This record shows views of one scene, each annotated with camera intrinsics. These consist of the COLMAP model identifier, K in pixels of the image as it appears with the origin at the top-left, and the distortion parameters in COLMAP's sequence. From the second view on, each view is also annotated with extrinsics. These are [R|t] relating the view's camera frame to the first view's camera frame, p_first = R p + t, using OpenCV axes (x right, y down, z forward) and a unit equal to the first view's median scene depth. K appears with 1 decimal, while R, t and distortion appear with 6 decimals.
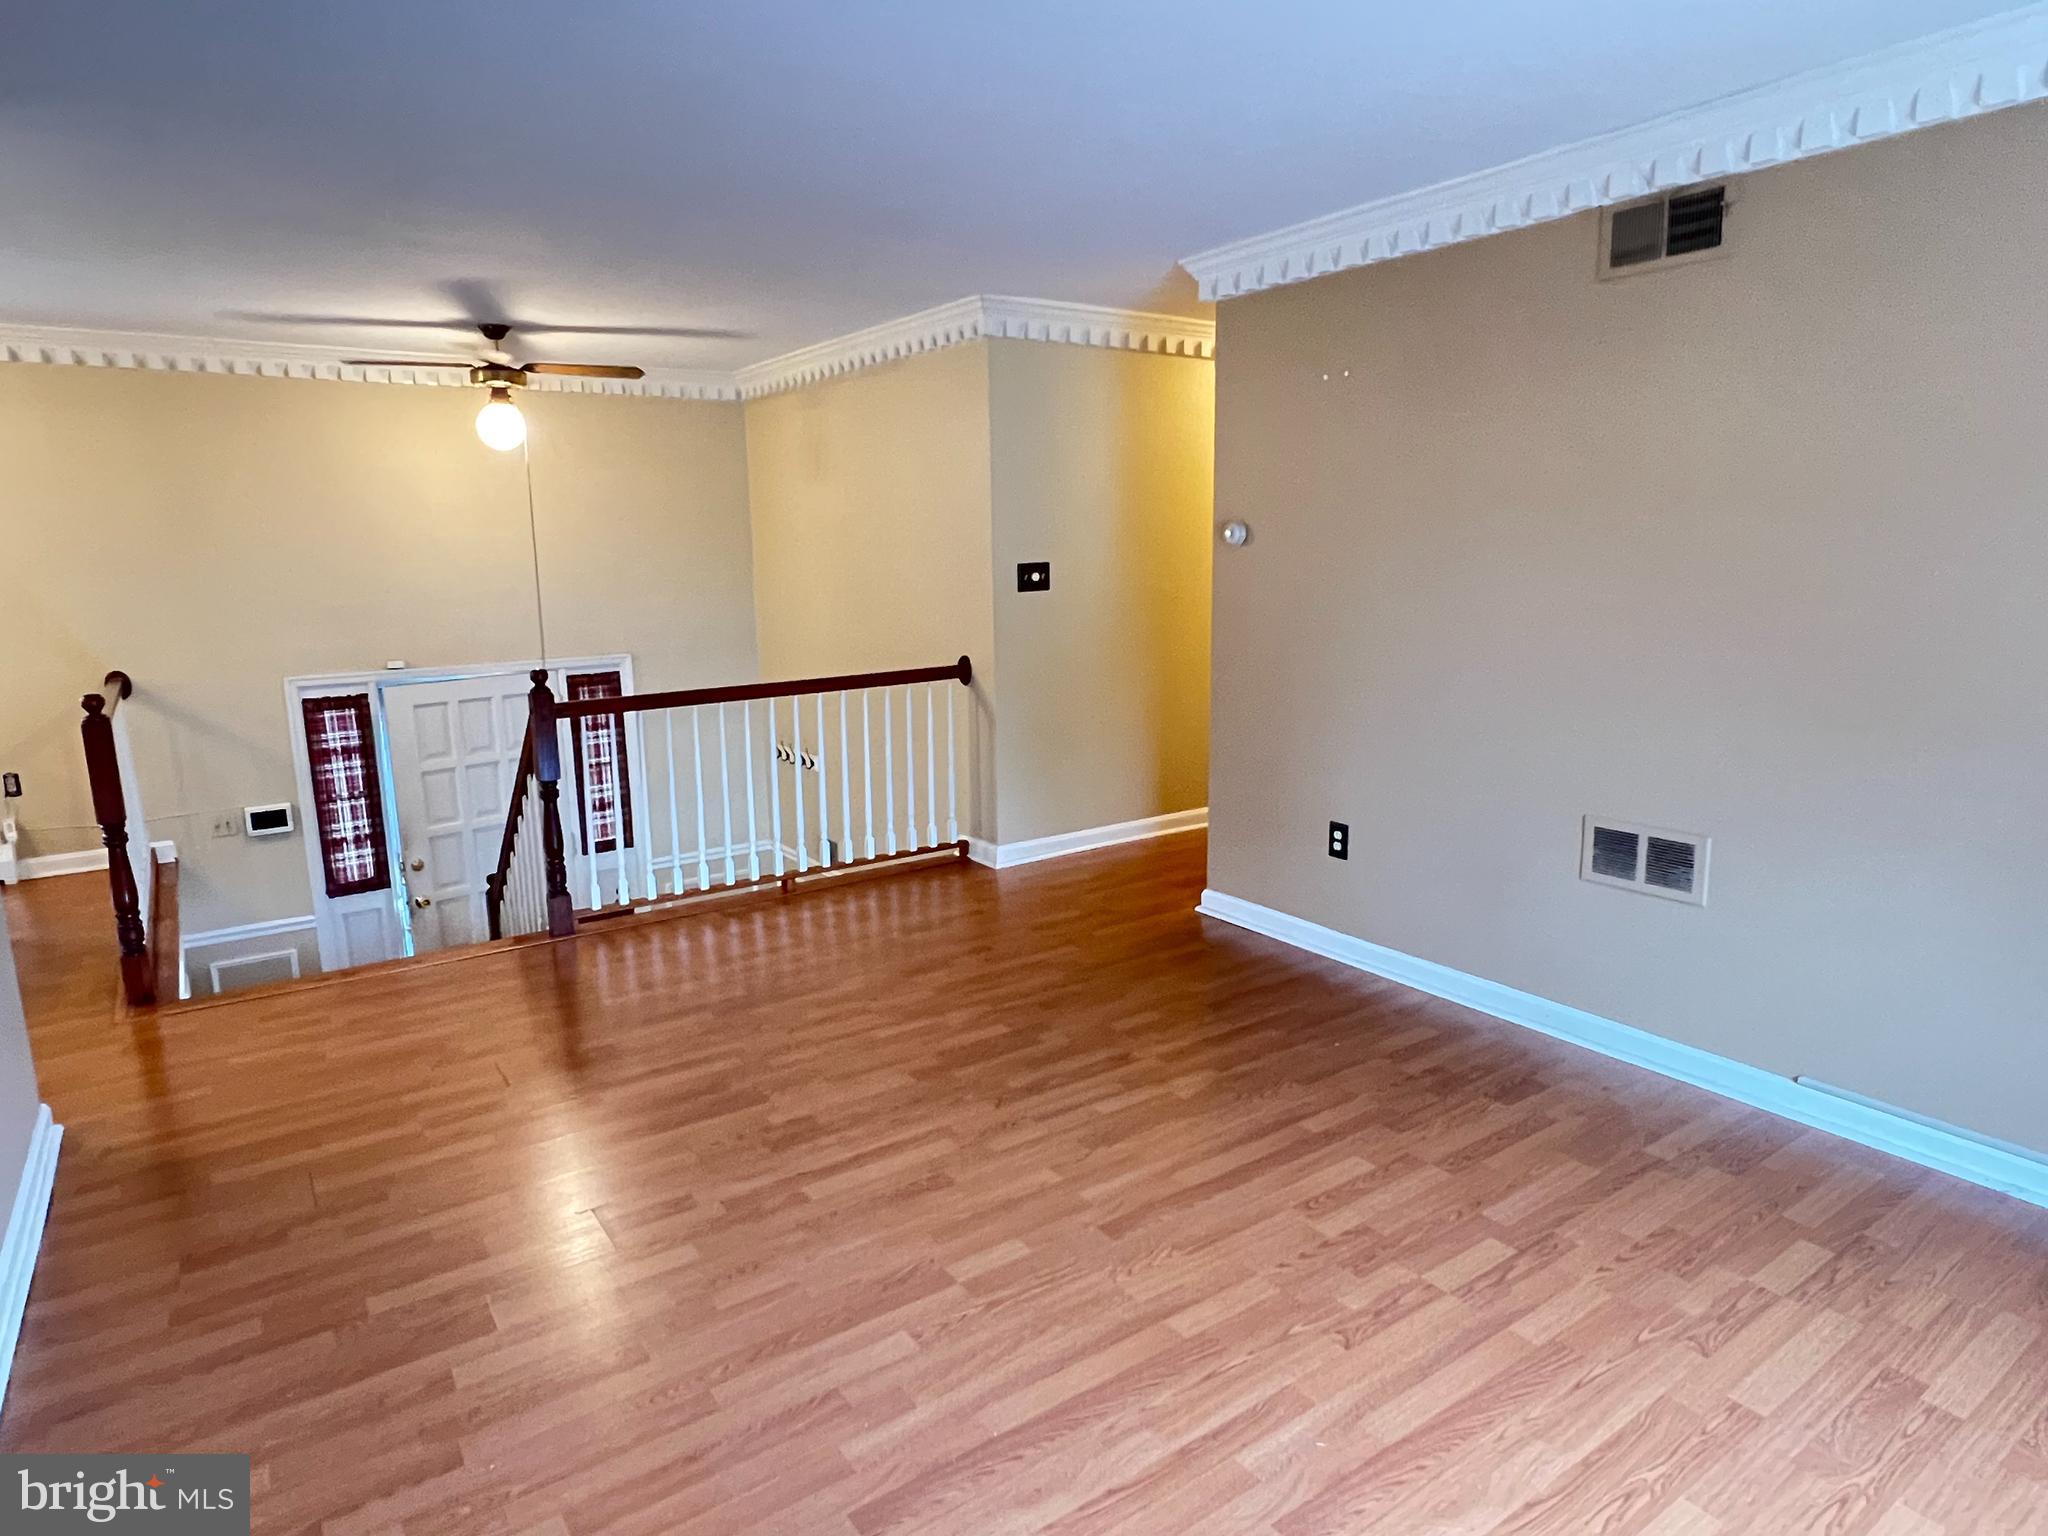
lens RADIAL K [[1193.4, 0, 1025.6], [0, 1193.4, 766.8], [0, 0, 1]] dist [-0.000446, -0.002360]
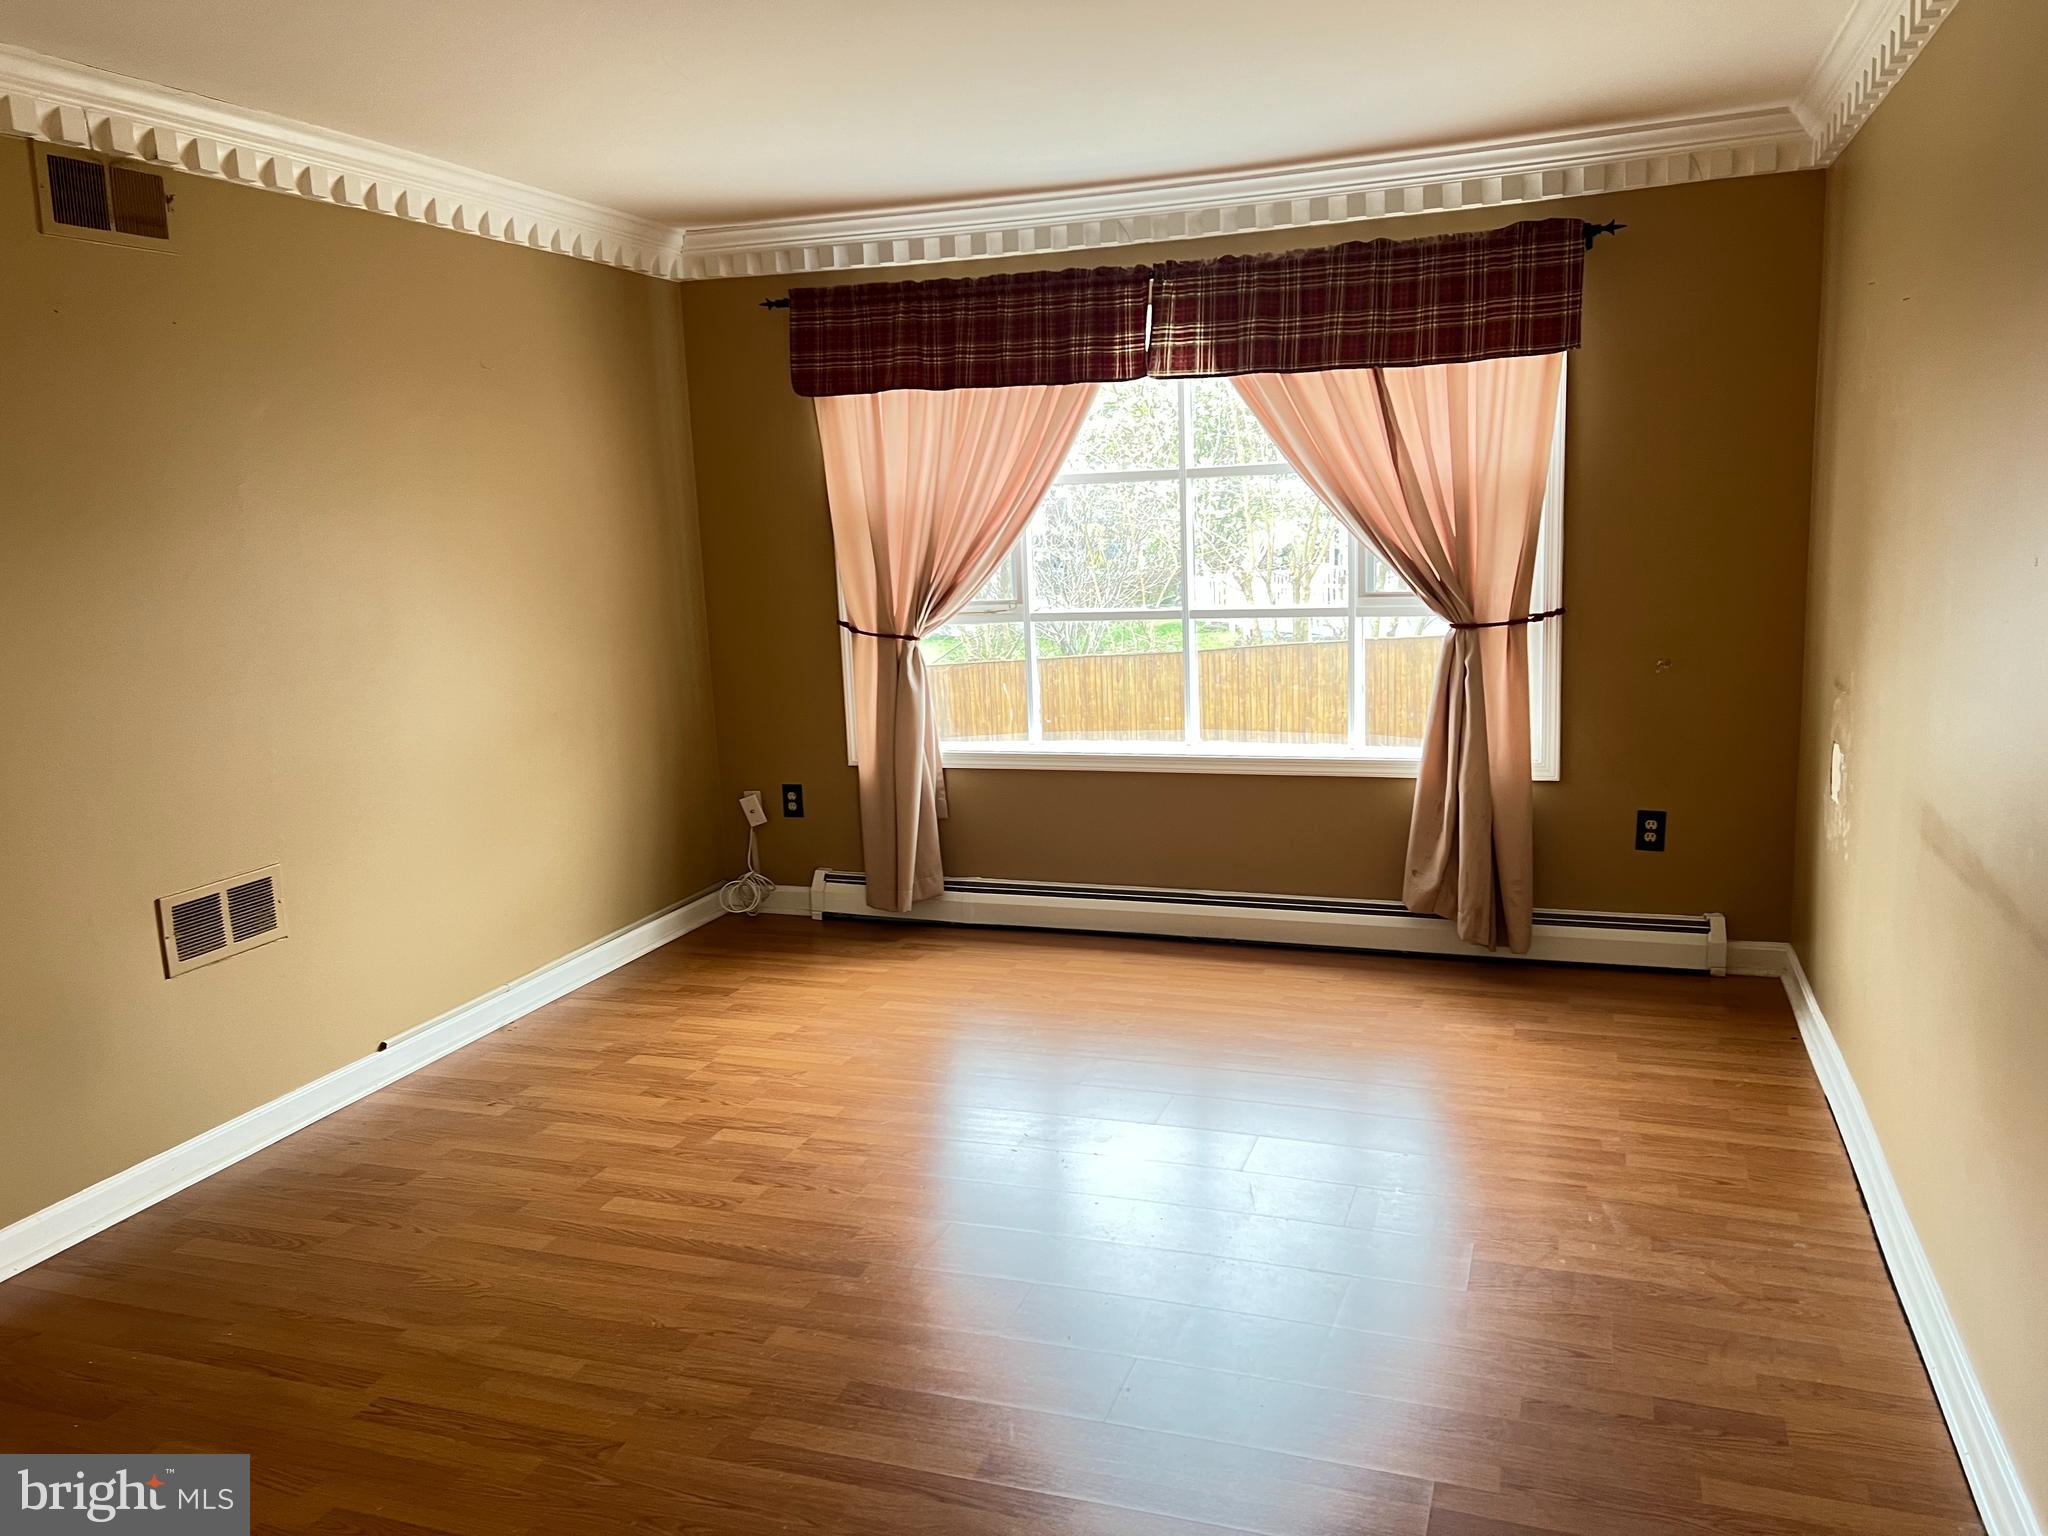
lens RADIAL K [[1531.6, 0, 1026.2], [0, 1531.6, 764.9], [0, 0, 1]] dist [0.014177, -0.005646]
pose [[-0.575066, -0.098068, 0.812208, -0.776483], [0.208024, 0.942630, 0.261103, -0.215536], [-0.791218, 0.319110, -0.521673, 1.171645]]
